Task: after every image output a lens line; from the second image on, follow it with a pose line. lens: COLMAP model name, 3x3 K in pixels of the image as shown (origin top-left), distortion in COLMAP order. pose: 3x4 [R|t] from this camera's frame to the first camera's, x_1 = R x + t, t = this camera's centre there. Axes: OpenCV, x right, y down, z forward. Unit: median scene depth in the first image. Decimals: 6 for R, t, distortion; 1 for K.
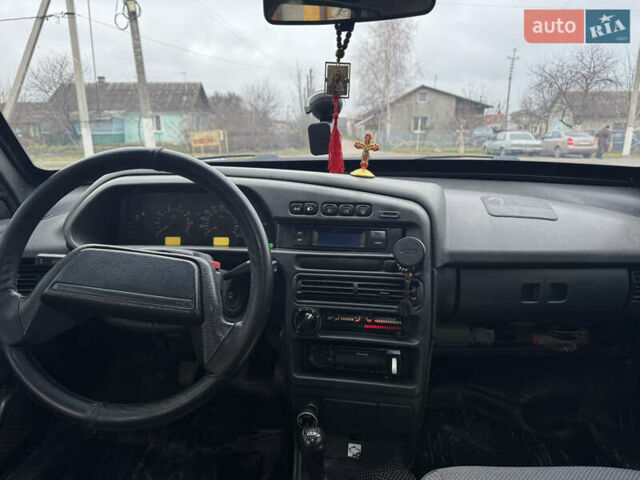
lens RADIAL K [[433.4, 0, 320.0], [0, 433.4, 240.0], [0, 0, 1]] dist [0.001237, -0.000636]
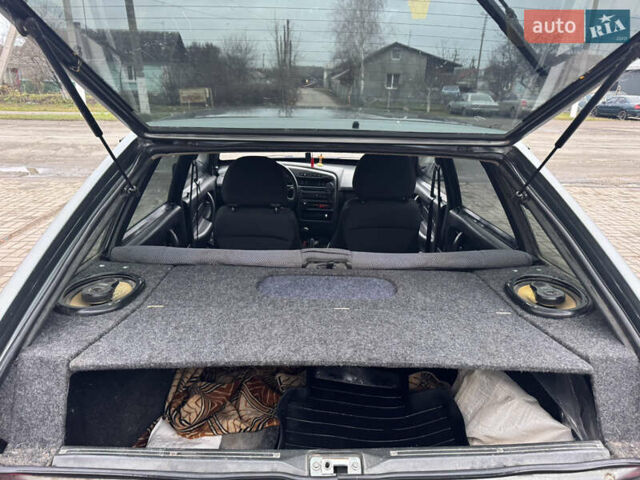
lens RADIAL K [[451.2, 0, 320.0], [0, 451.2, 240.0], [0, 0, 1]] dist [0.007076, 0.002419]
pose [[0.998292, 0.007604, 0.057928, -0.004772], [-0.013630, 0.994446, 0.104361, 0.003298], [-0.056813, -0.104972, 0.992851, -0.122910]]
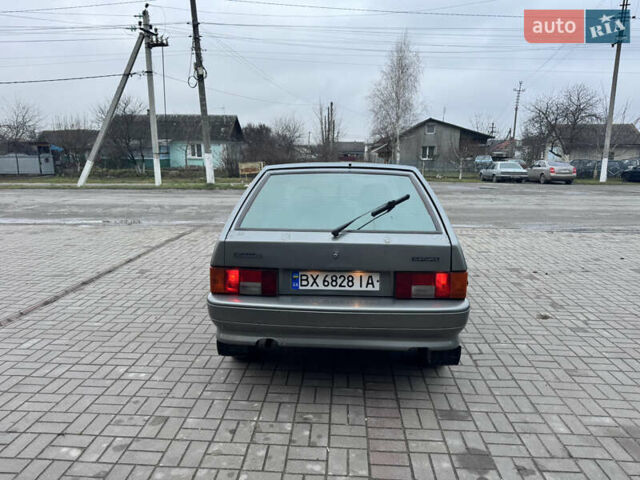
lens RADIAL K [[460.7, 0, 320.0], [0, 460.7, 240.0], [0, 0, 1]] dist [0.145074, -0.267978]
pose [[0.999157, 0.013640, -0.038725, 0.000498], [-0.015689, 0.998466, -0.053103, 0.032262], [0.037941, 0.053666, 0.997838, -0.232014]]
